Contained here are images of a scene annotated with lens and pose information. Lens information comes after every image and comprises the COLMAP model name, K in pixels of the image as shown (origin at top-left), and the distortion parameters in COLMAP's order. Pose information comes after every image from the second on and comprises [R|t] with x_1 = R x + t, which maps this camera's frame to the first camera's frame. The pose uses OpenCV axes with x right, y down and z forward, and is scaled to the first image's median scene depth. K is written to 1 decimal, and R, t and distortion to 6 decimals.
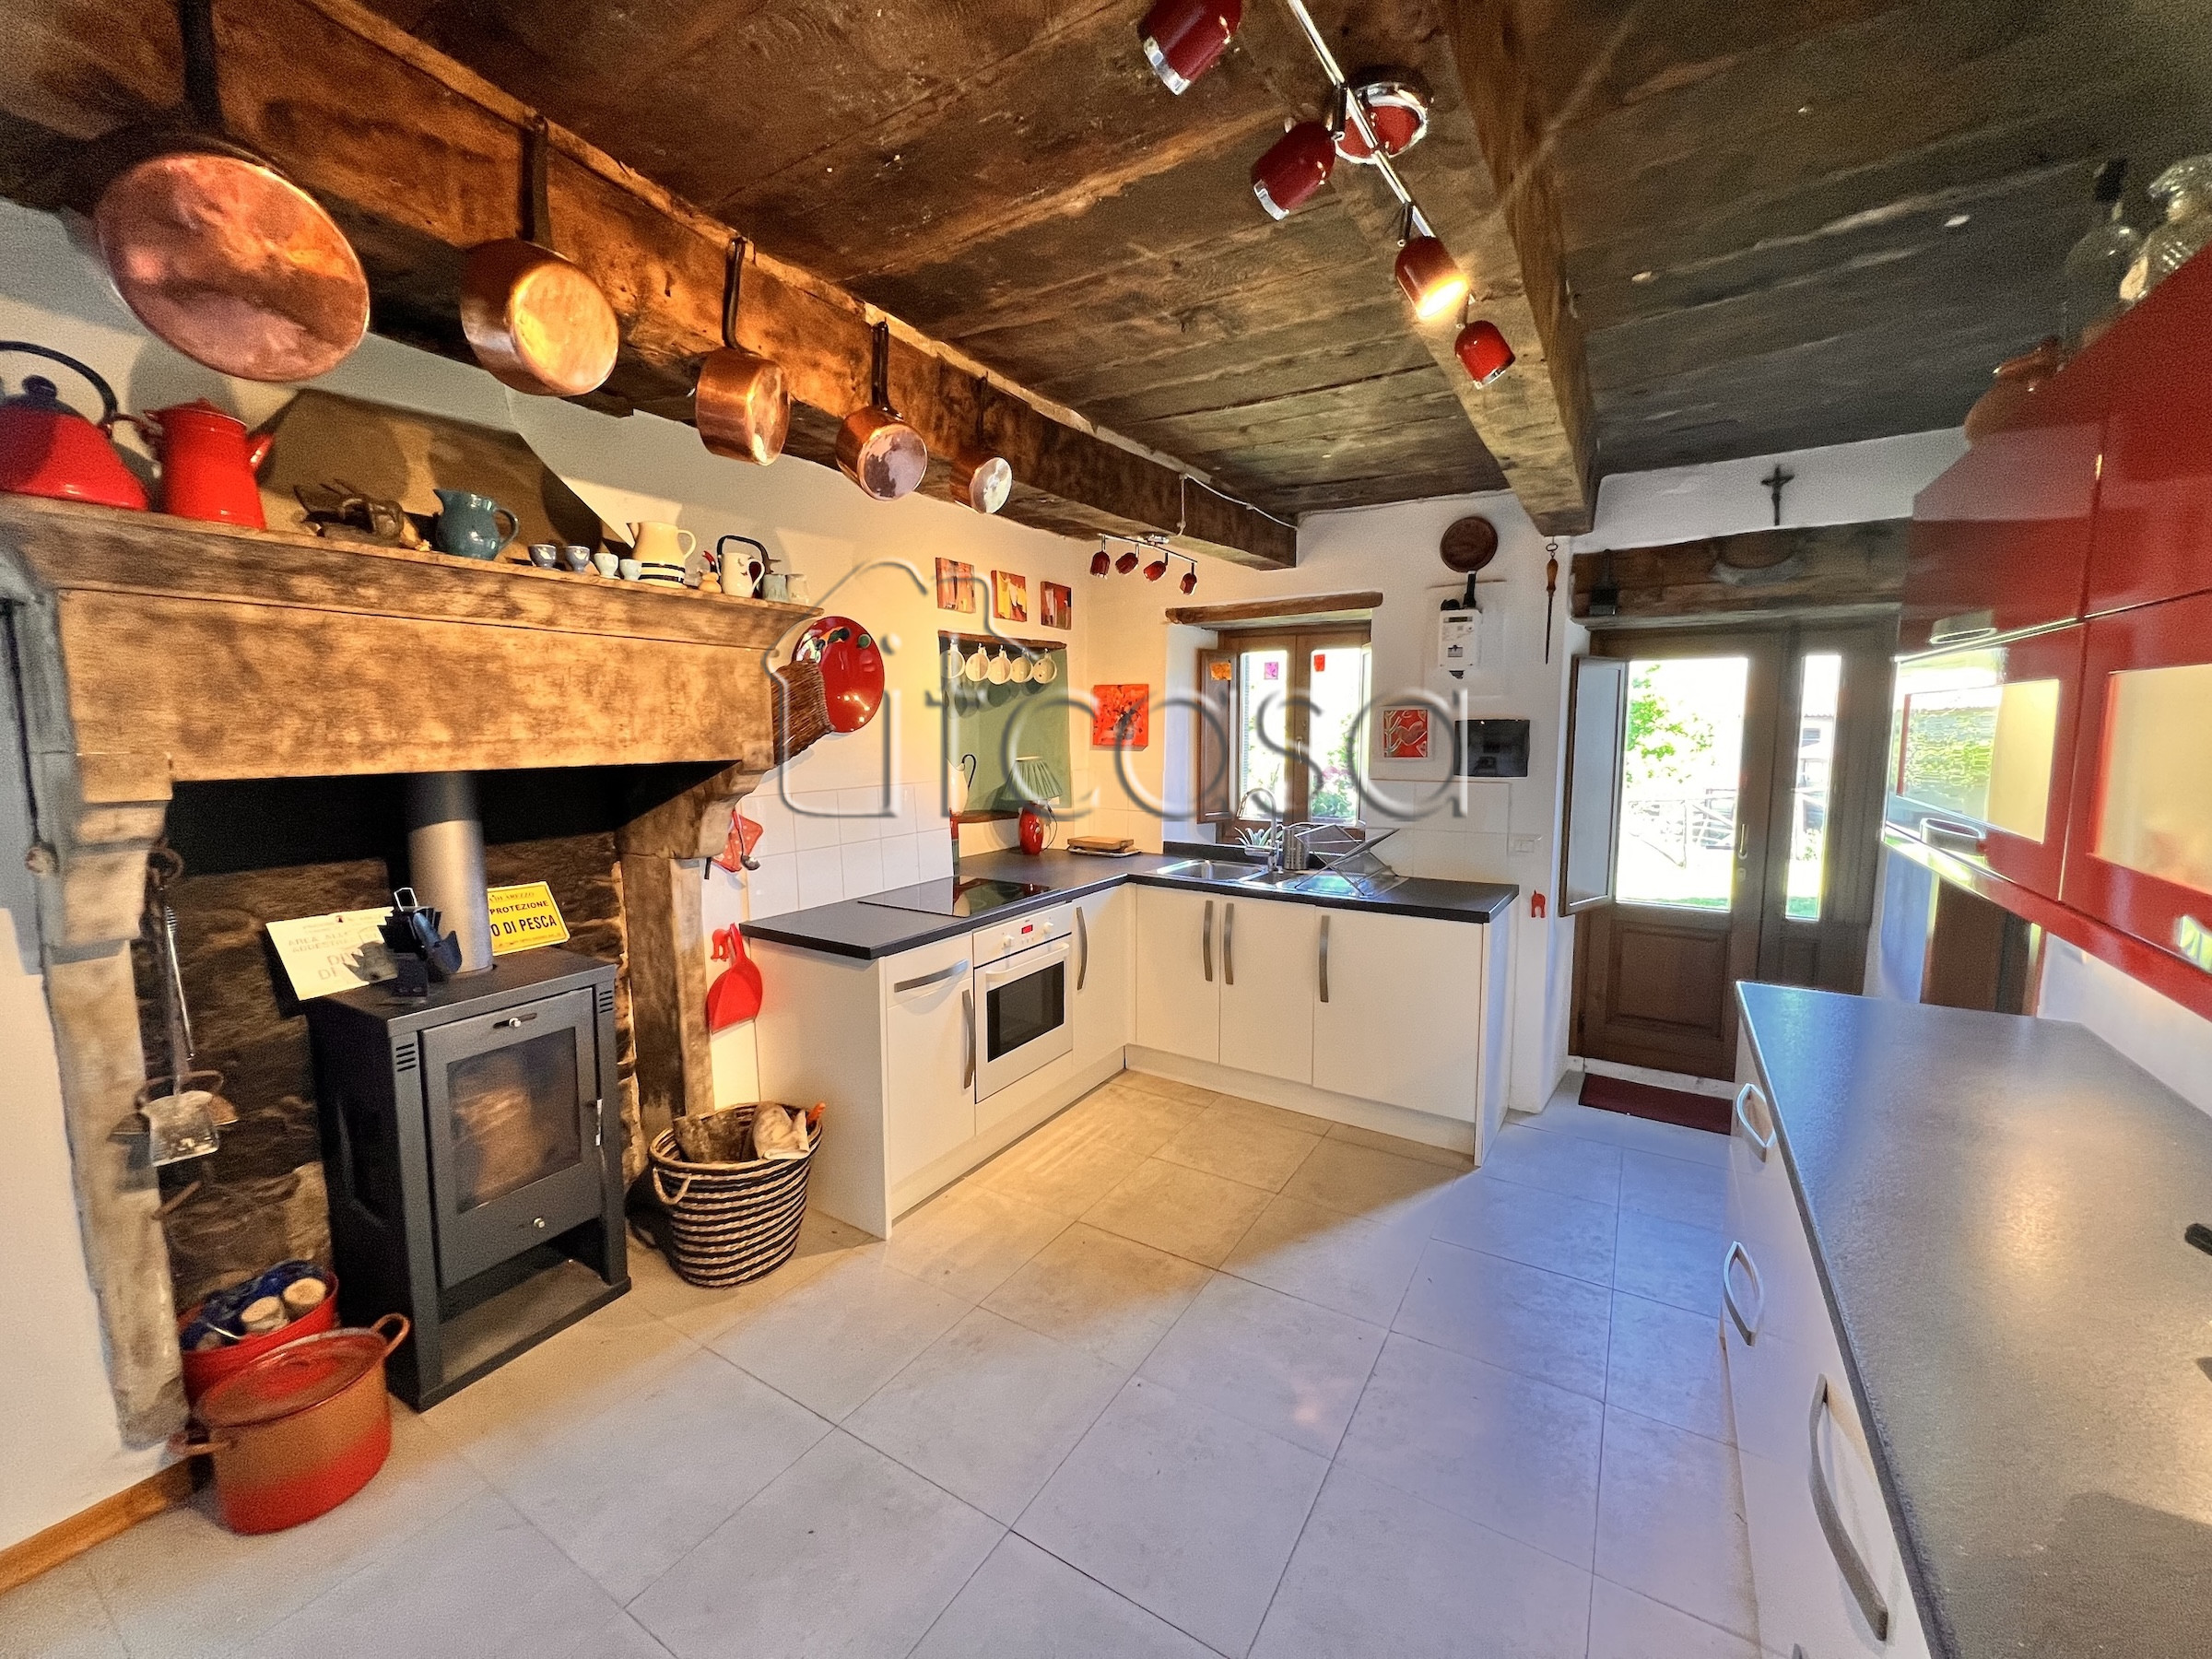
lens RADIAL K [[887.9, 0, 1098.2], [0, 887.9, 819.2], [0, 0, 1]] dist [-0.001463, 0.000375]
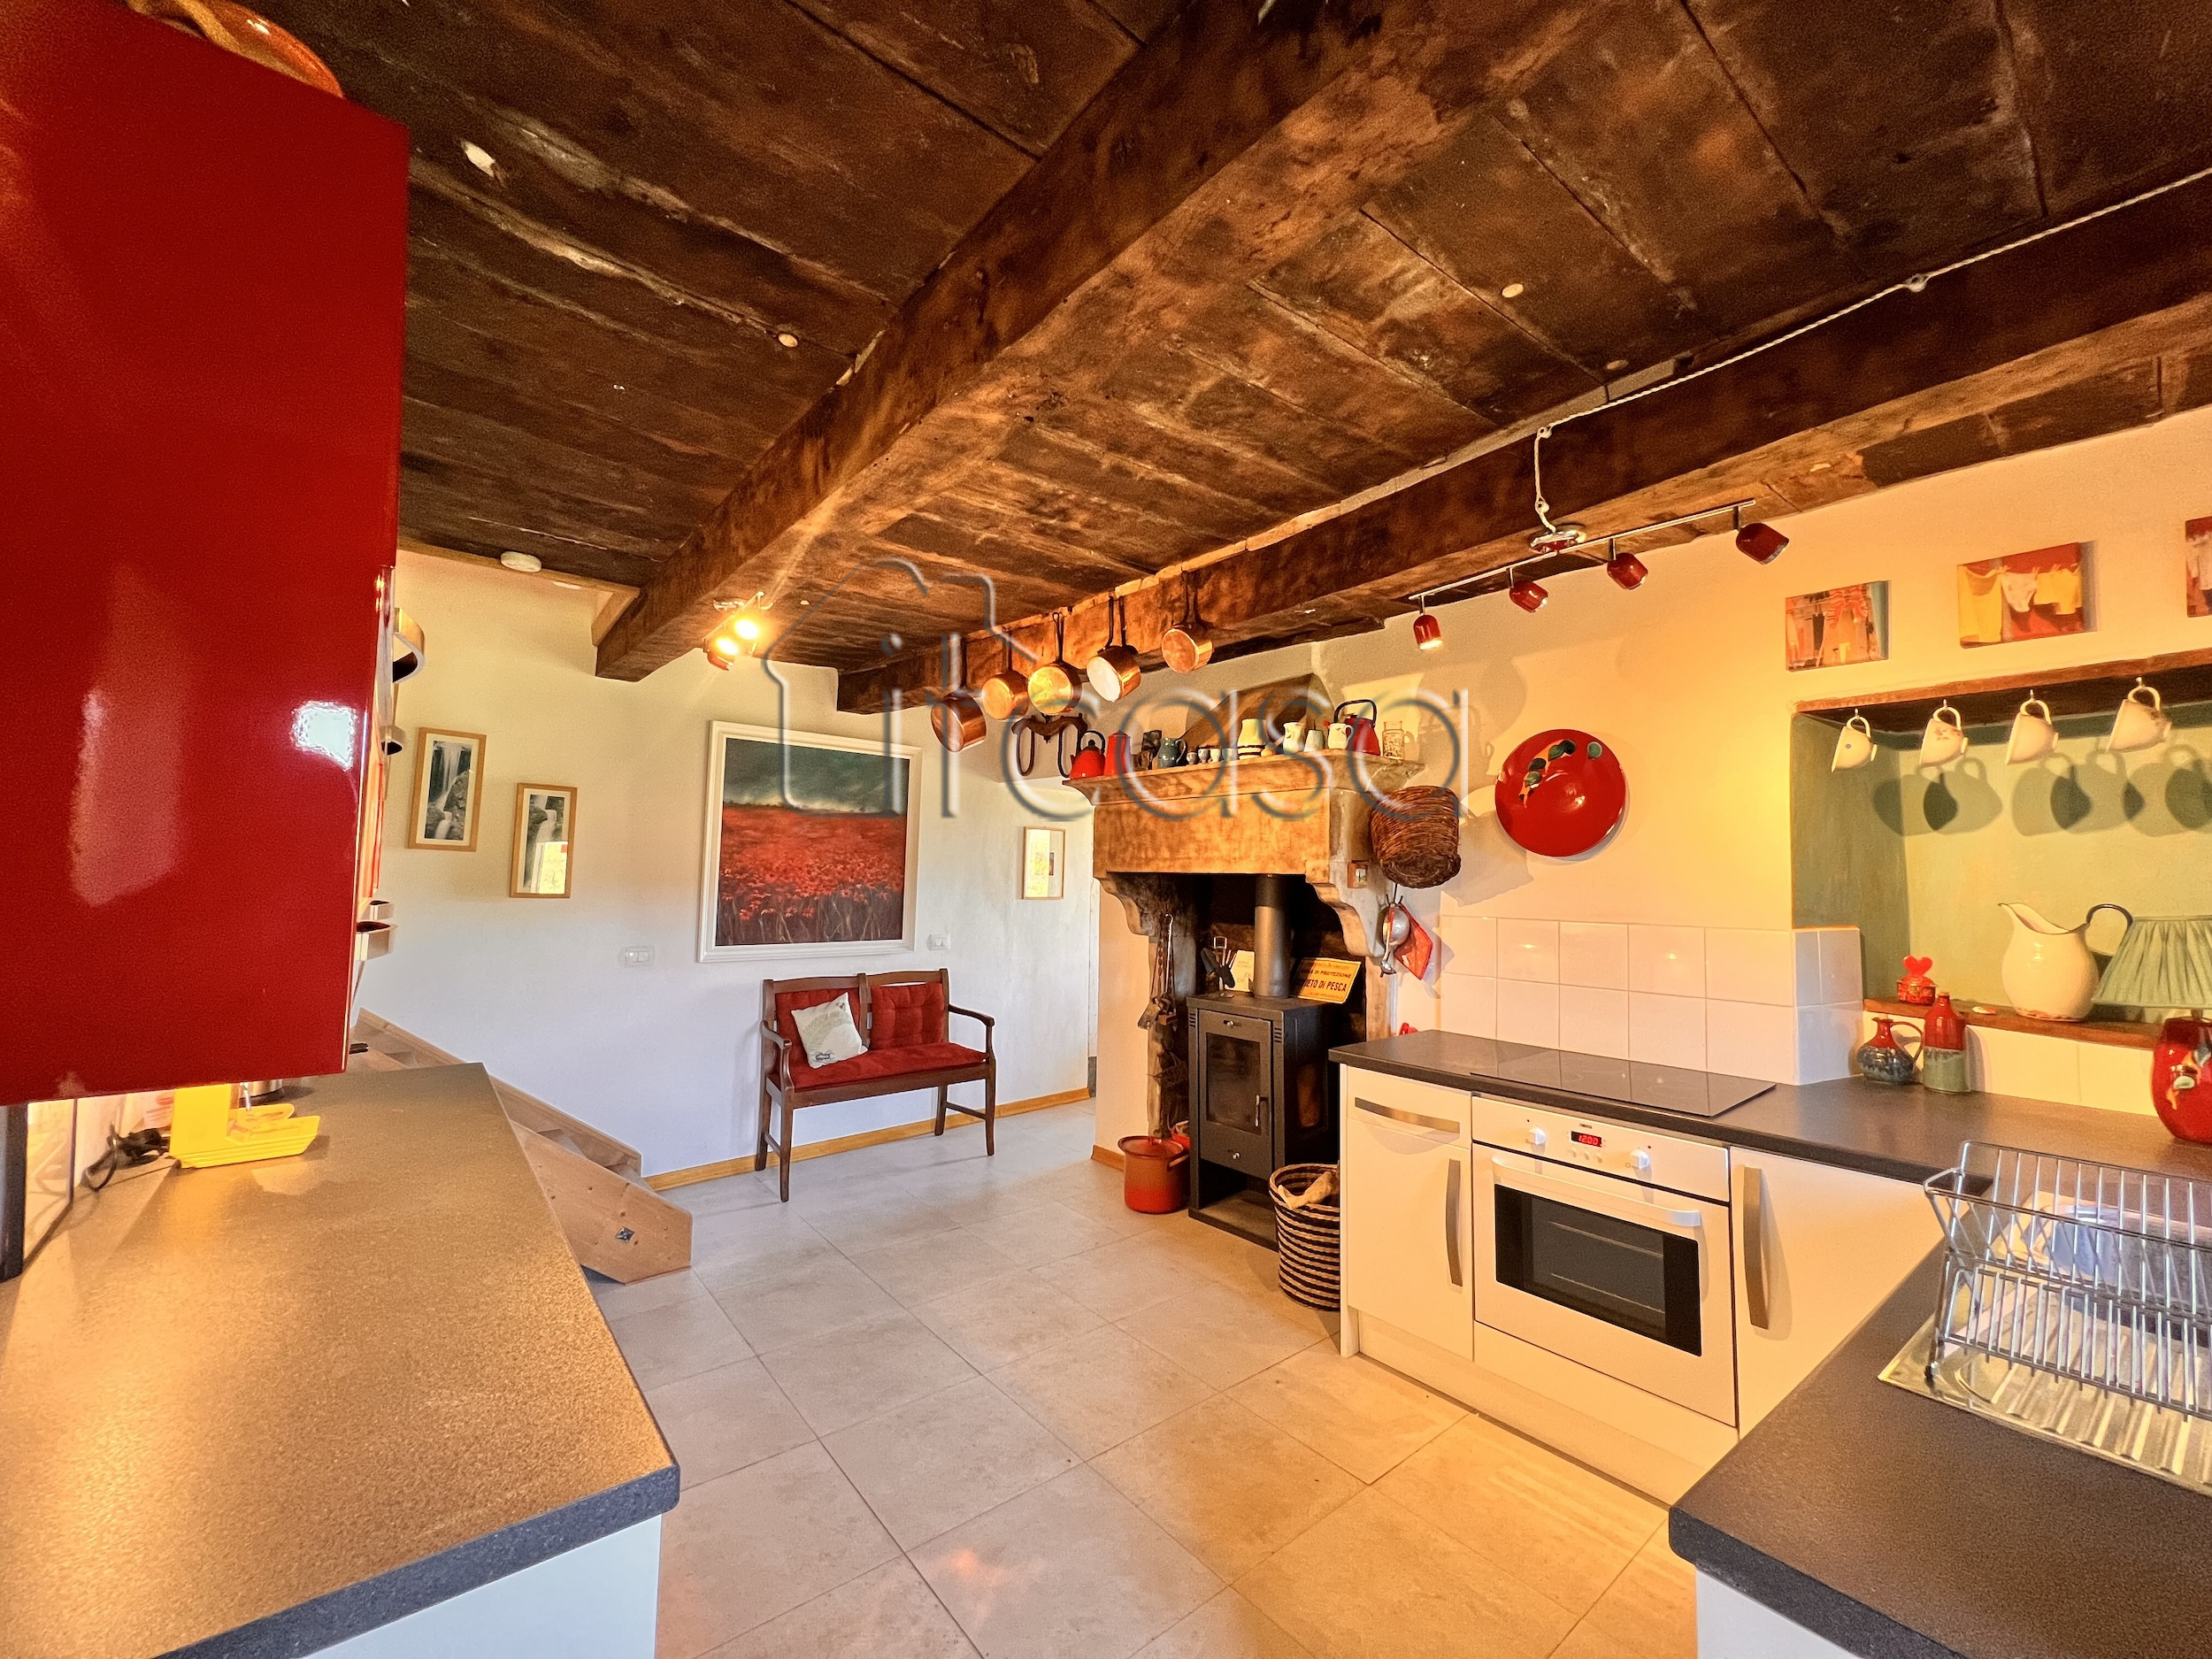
lens RADIAL K [[887.9, 0, 1106.0], [0, 887.9, 819.4], [0, 0, 1]] dist [-0.001463, 0.000375]
pose [[-0.324413, -0.060959, -0.943949, 1.067999], [-0.113159, 0.993256, -0.025253, -0.092670], [0.939123, 0.098624, -0.329123, 1.313710]]
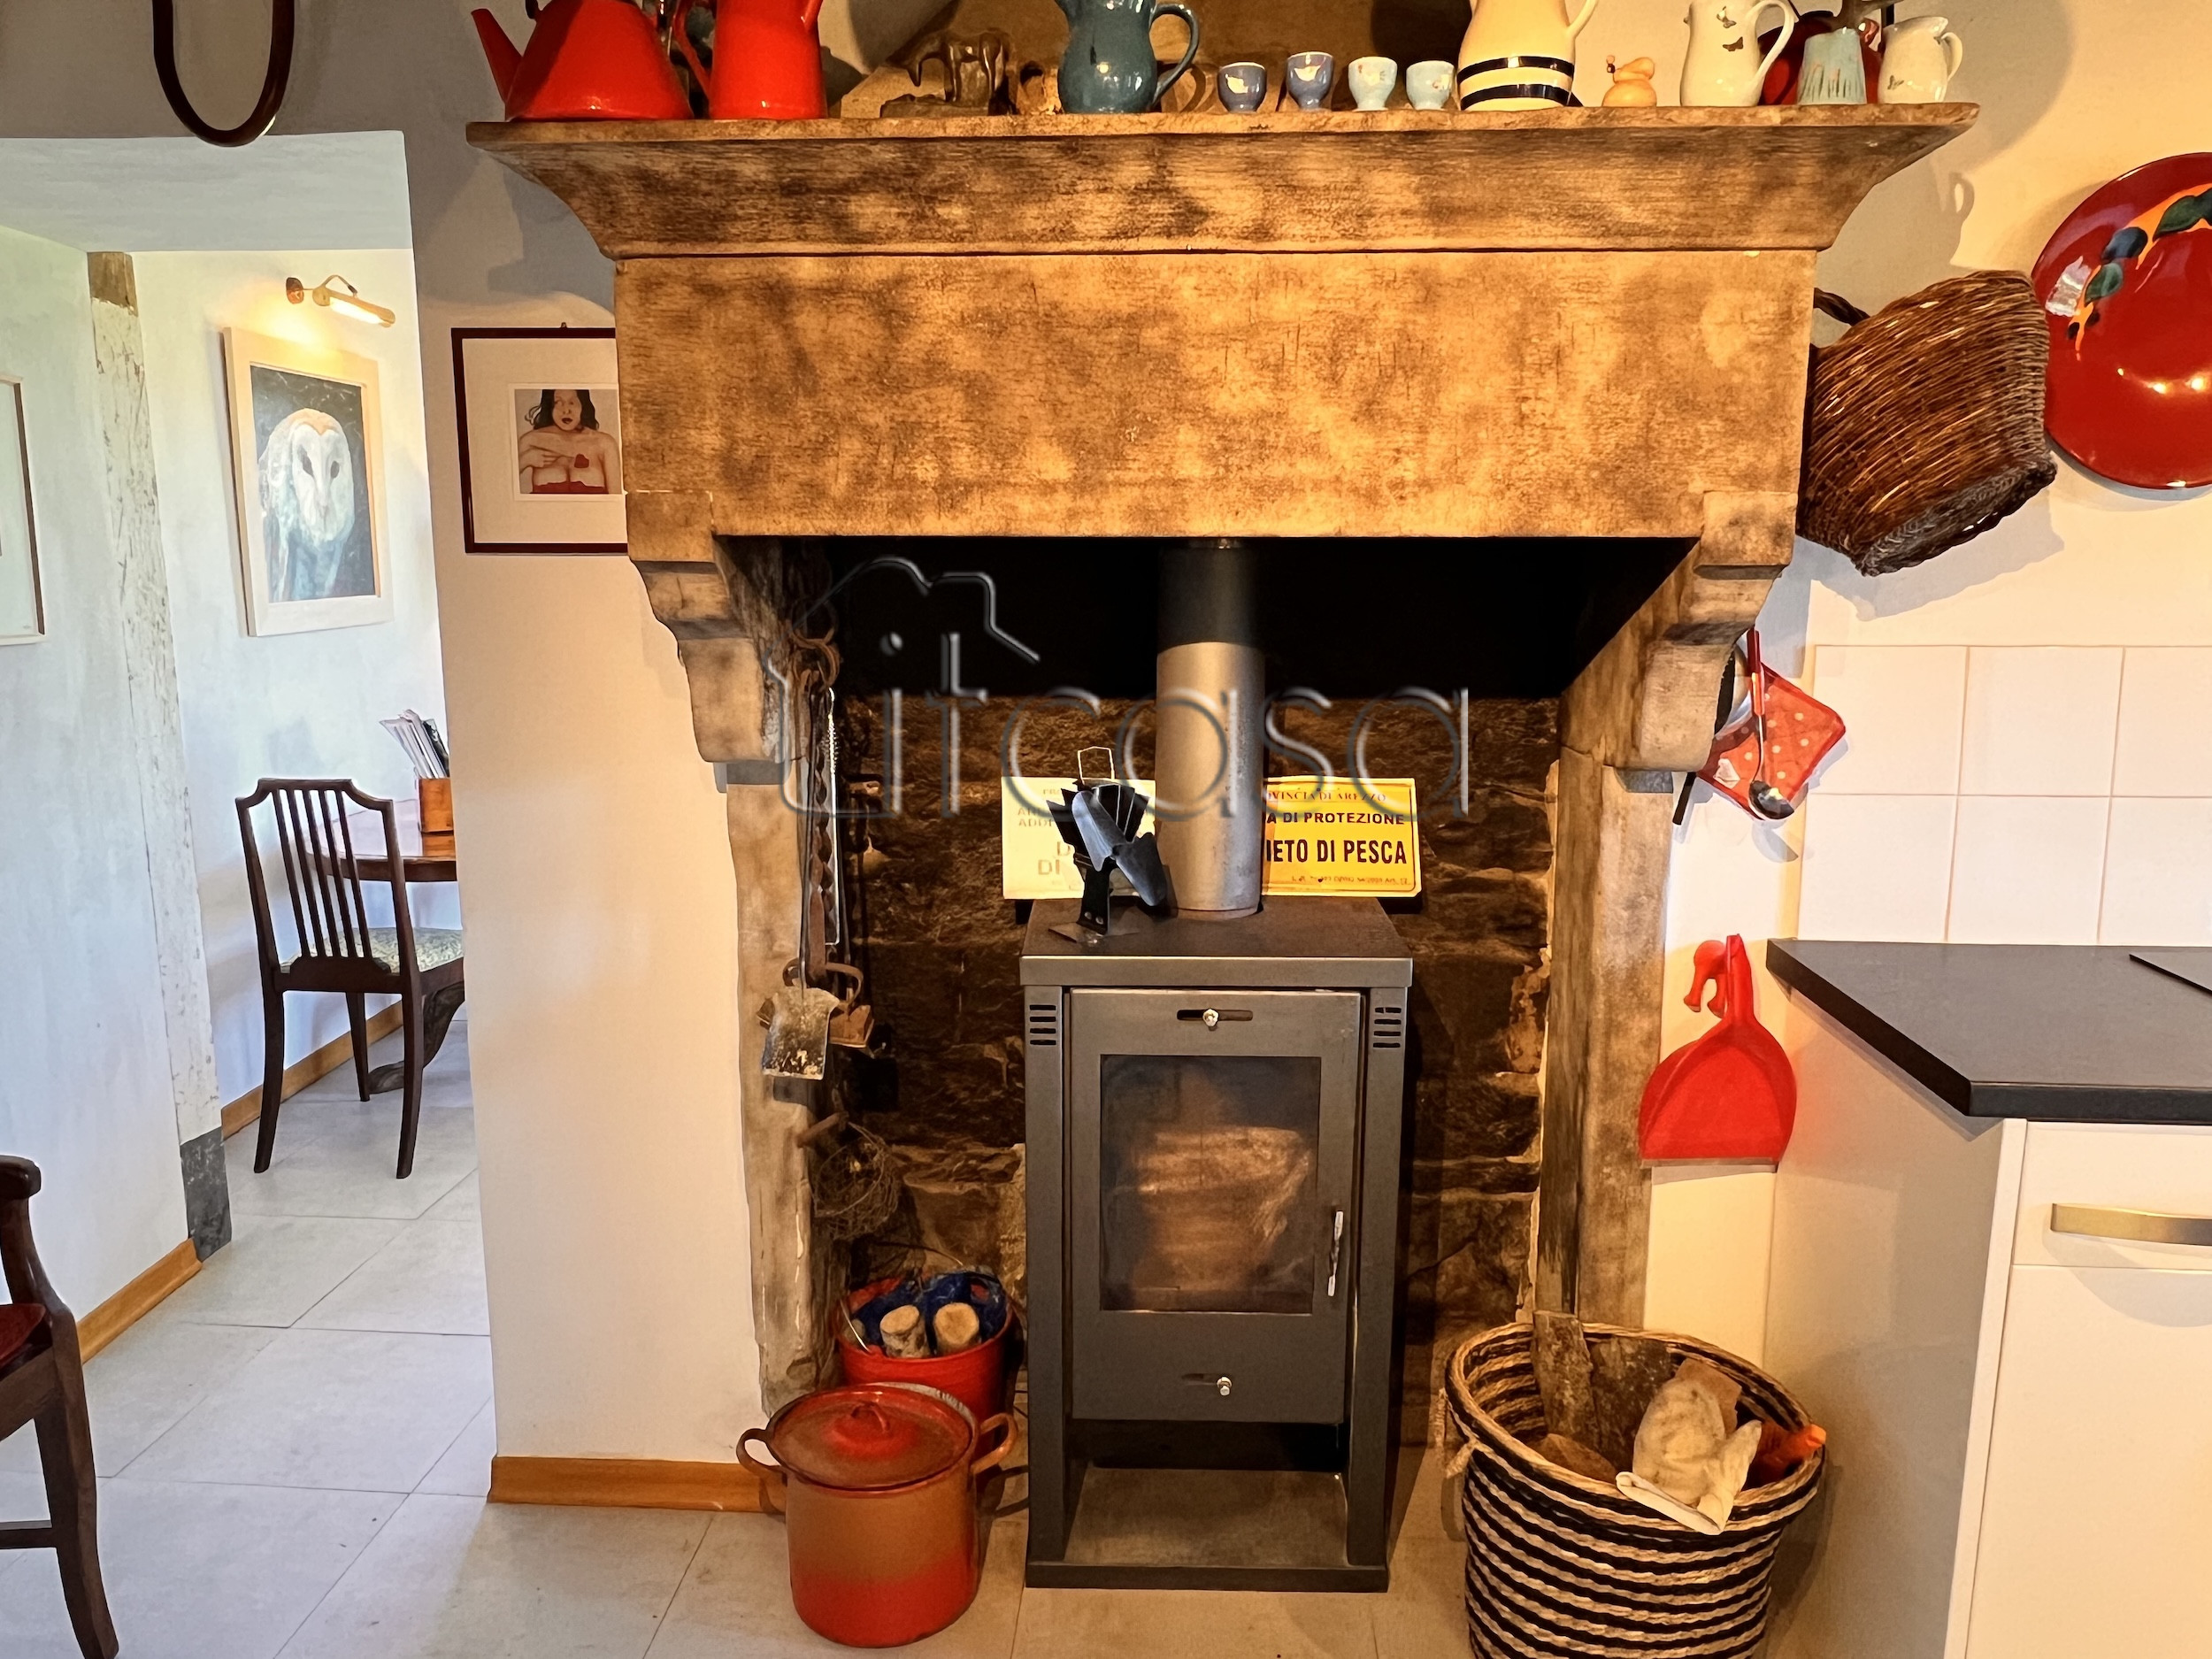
lens RADIAL K [[1580.8, 0, 1096.3], [0, 1580.8, 832.9], [0, 0, 1]] dist [0.003181, -0.005589]
pose [[0.469702, 0.157468, -0.868668, 0.134585], [-0.095465, 0.987254, 0.127345, 0.000595], [0.877648, 0.023114, 0.478748, 0.476905]]
